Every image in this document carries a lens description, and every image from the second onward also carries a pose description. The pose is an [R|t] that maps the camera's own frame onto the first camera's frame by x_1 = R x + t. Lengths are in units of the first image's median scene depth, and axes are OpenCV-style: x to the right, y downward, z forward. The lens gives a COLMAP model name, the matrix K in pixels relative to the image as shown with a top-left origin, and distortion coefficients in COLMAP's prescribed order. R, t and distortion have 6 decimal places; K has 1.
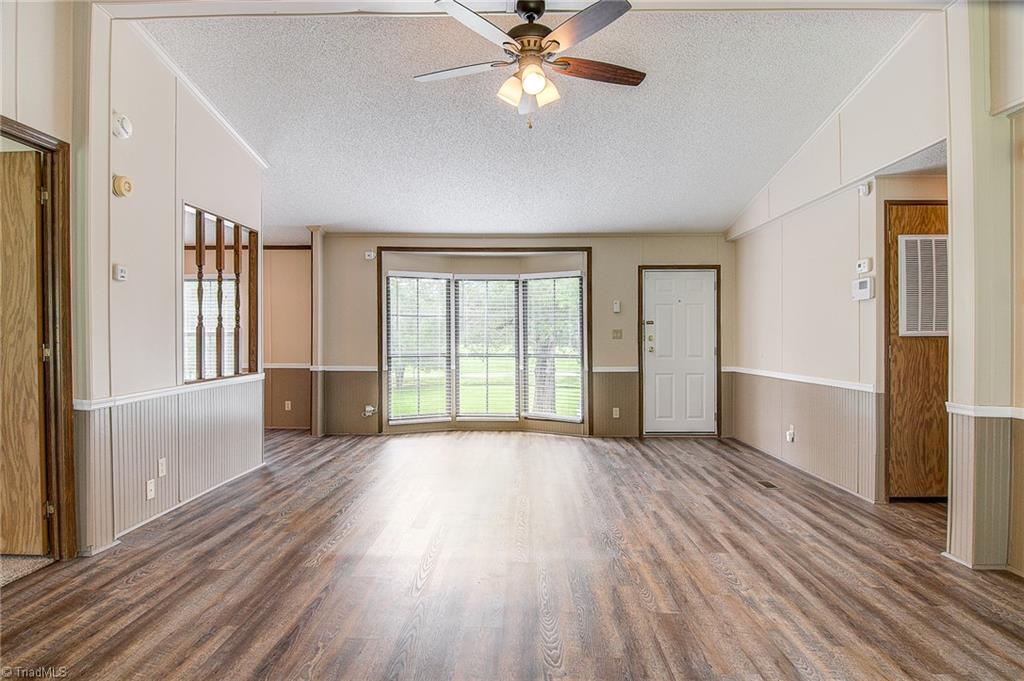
lens RADIAL K [[557.2, 0, 512.0], [0, 557.2, 340.5], [0, 0, 1]] dist [-0.004724, -0.000825]
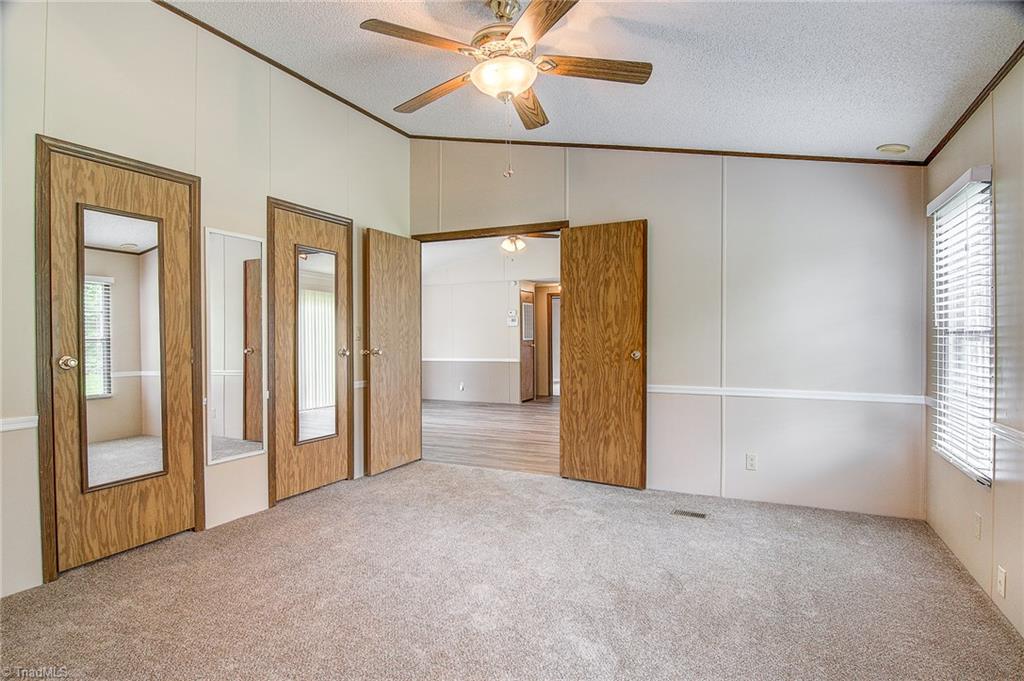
lens RADIAL K [[569.1, 0, 514.6], [0, 569.1, 342.1], [0, 0, 1]] dist [-0.011228, -0.002018]
pose [[0.441516, -0.043245, 0.896210, -1.760459], [0.029106, 0.999002, 0.033866, -0.090137], [-0.896781, 0.011133, 0.442335, -0.169093]]
